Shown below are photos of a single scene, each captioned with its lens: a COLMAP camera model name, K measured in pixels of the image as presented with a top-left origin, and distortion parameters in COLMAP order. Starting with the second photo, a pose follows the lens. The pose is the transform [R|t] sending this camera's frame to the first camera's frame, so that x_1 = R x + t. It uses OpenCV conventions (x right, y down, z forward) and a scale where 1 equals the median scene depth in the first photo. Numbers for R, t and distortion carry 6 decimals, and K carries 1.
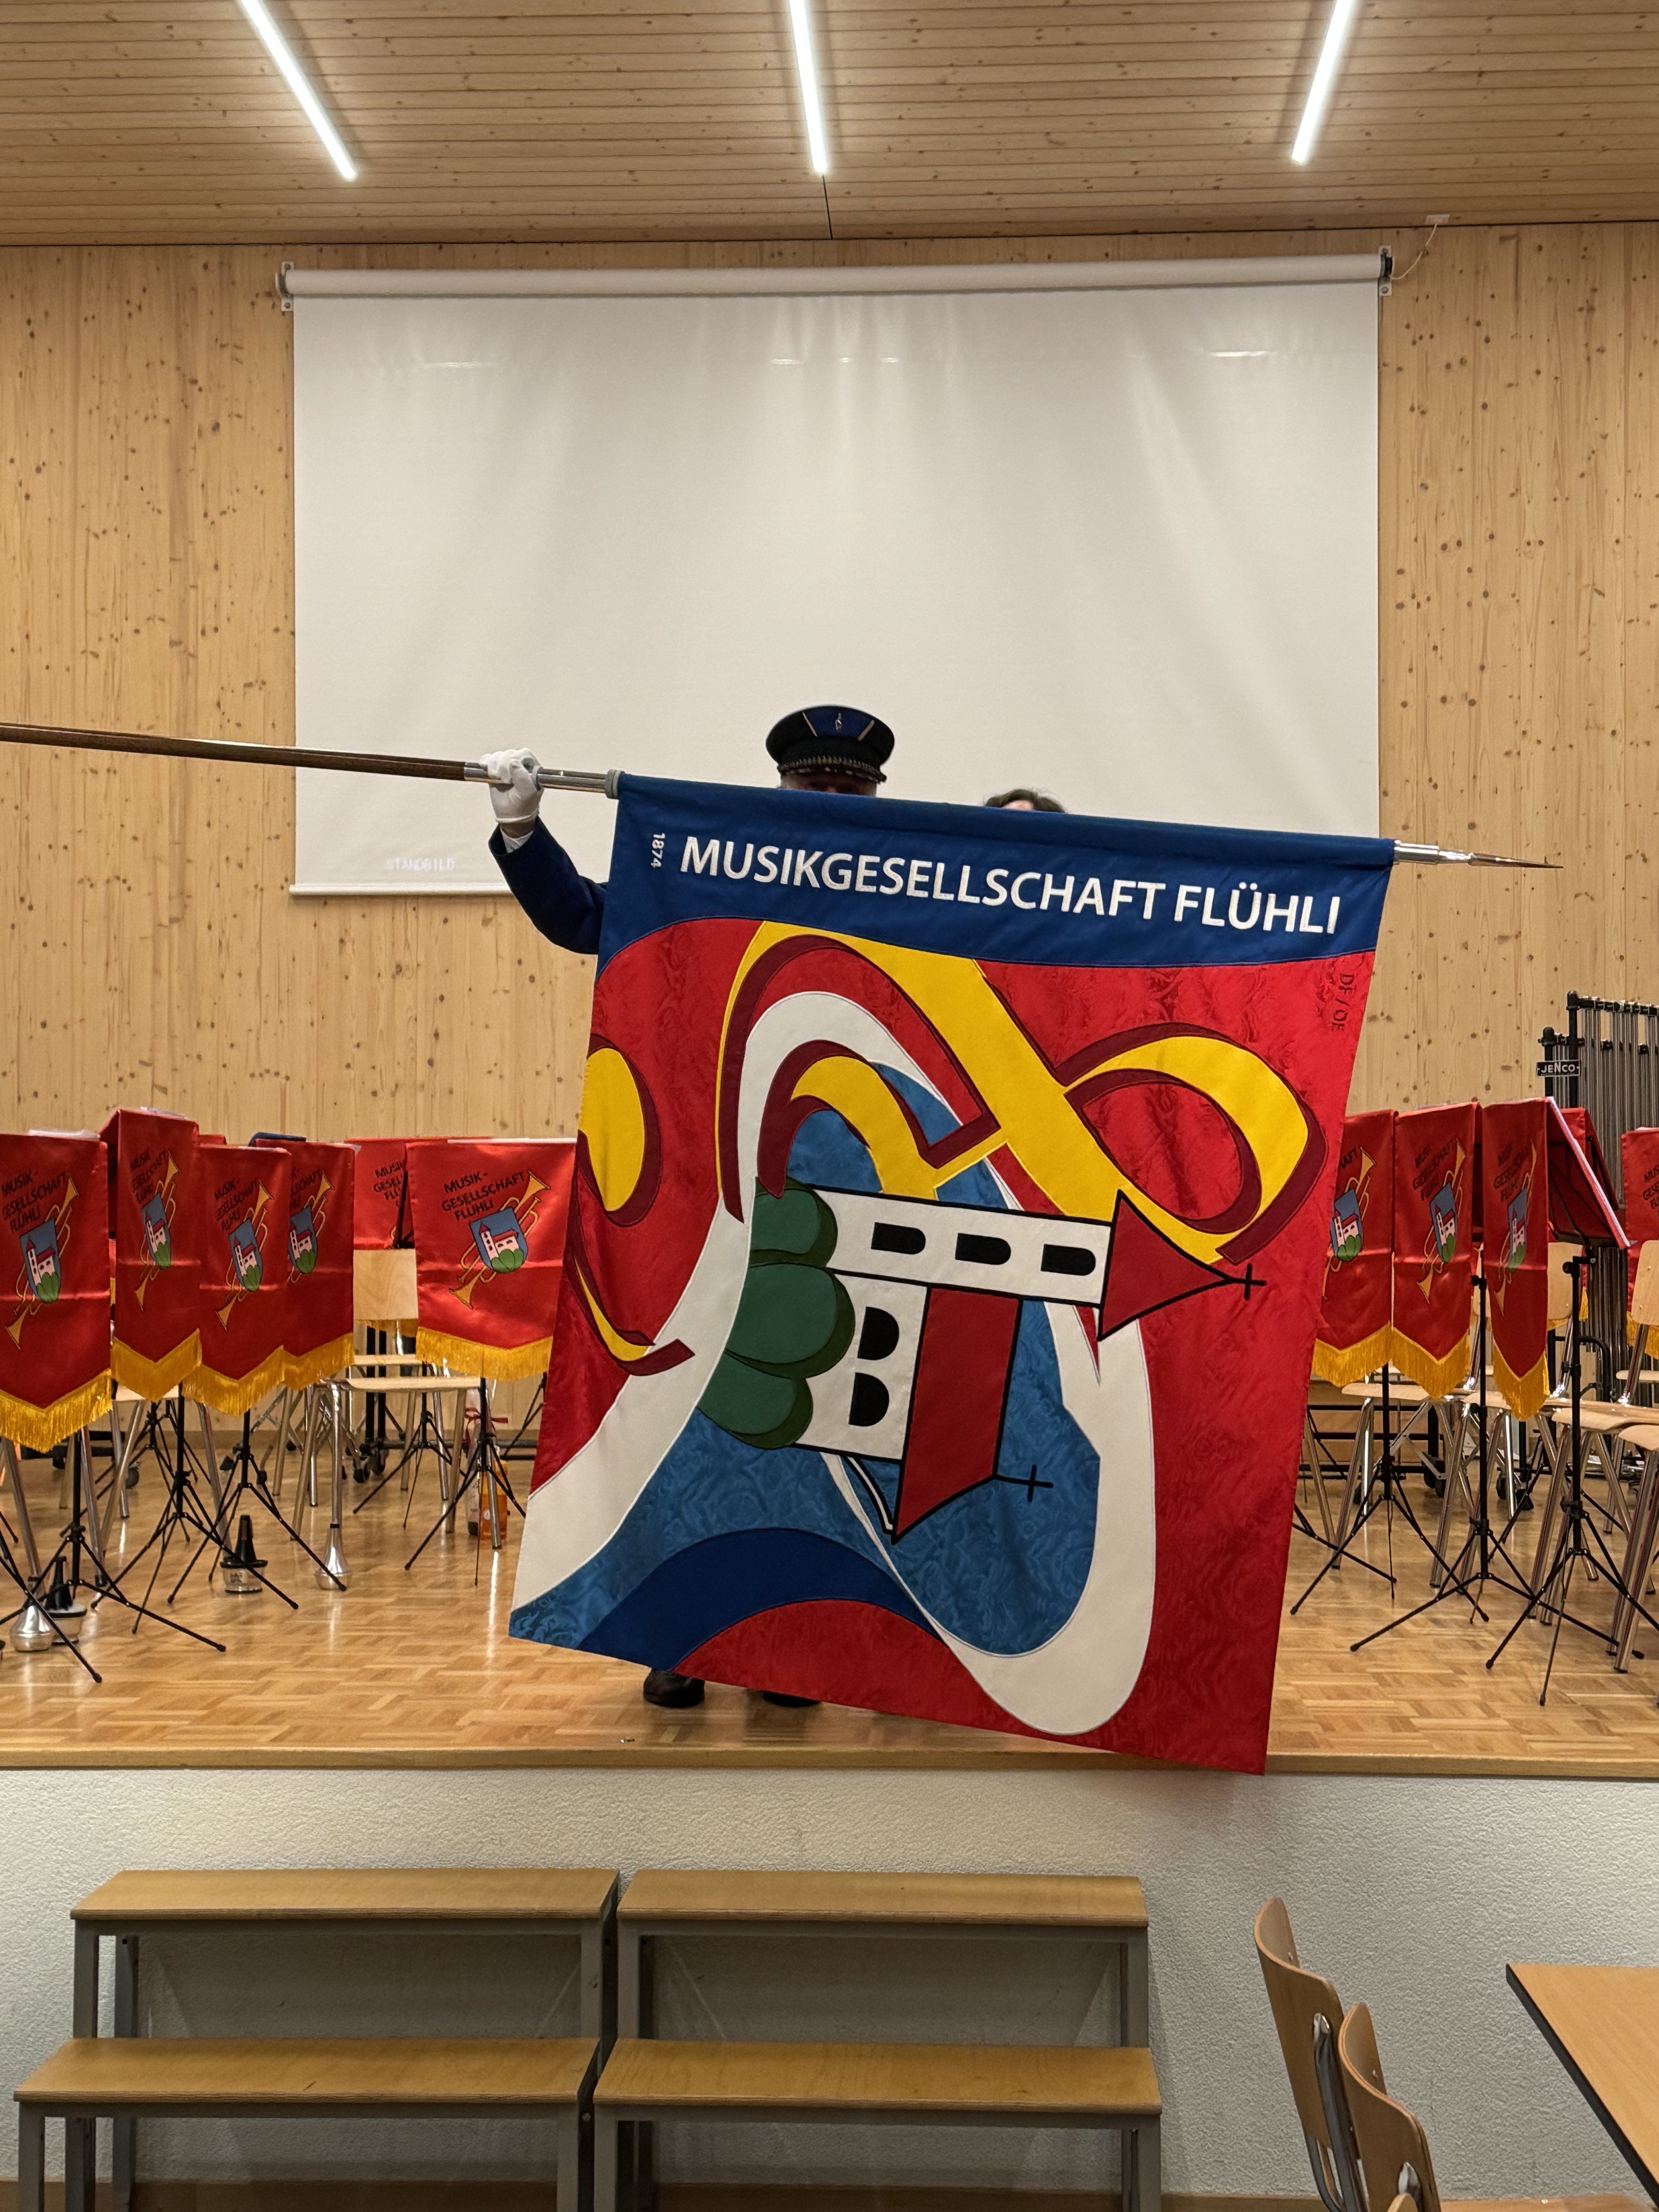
lens RADIAL K [[2596.6, 0, 829.5], [0, 2596.6, 1106.0], [0, 0, 1]] dist [0.233144, -0.505425]
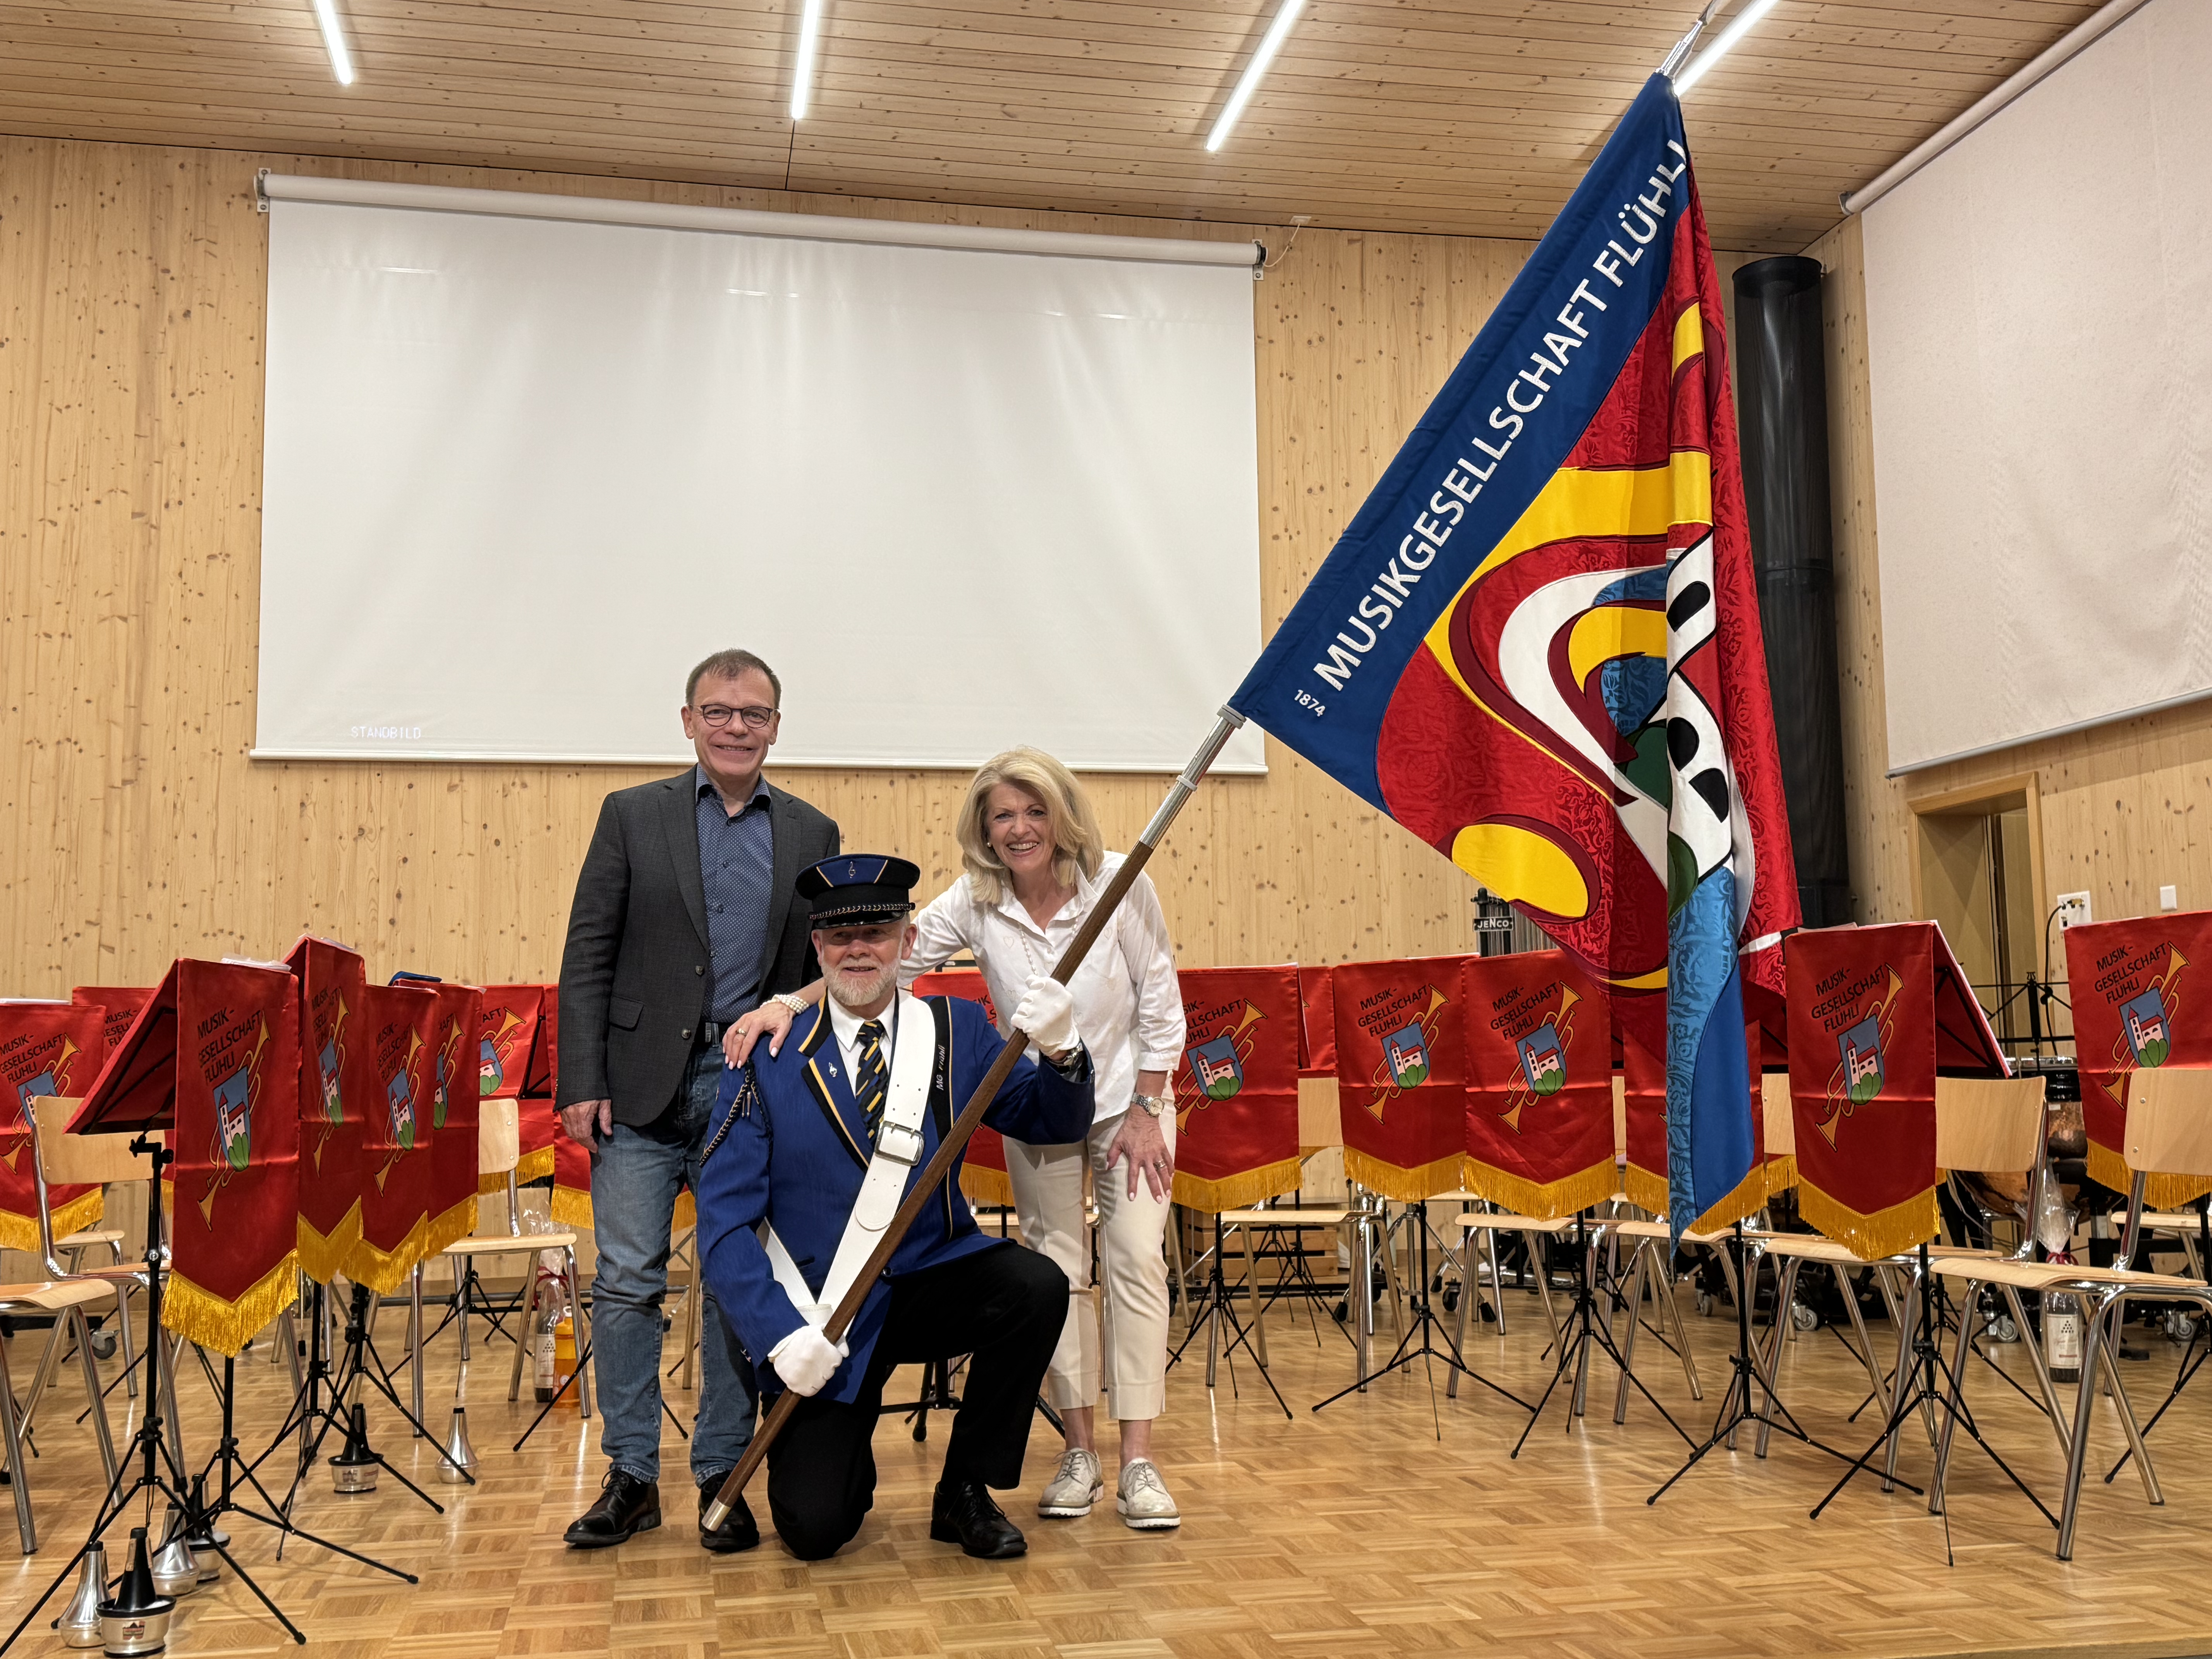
lens RADIAL K [[2098.8, 0, 1106.0], [0, 2098.8, 829.5], [0, 0, 1]] dist [0.180128, -0.354908]
pose [[0.972892, 0.014125, 0.230830, -0.073140], [0.002086, 0.997556, -0.069838, 0.006340], [-0.231252, 0.068426, 0.970485, 0.111893]]
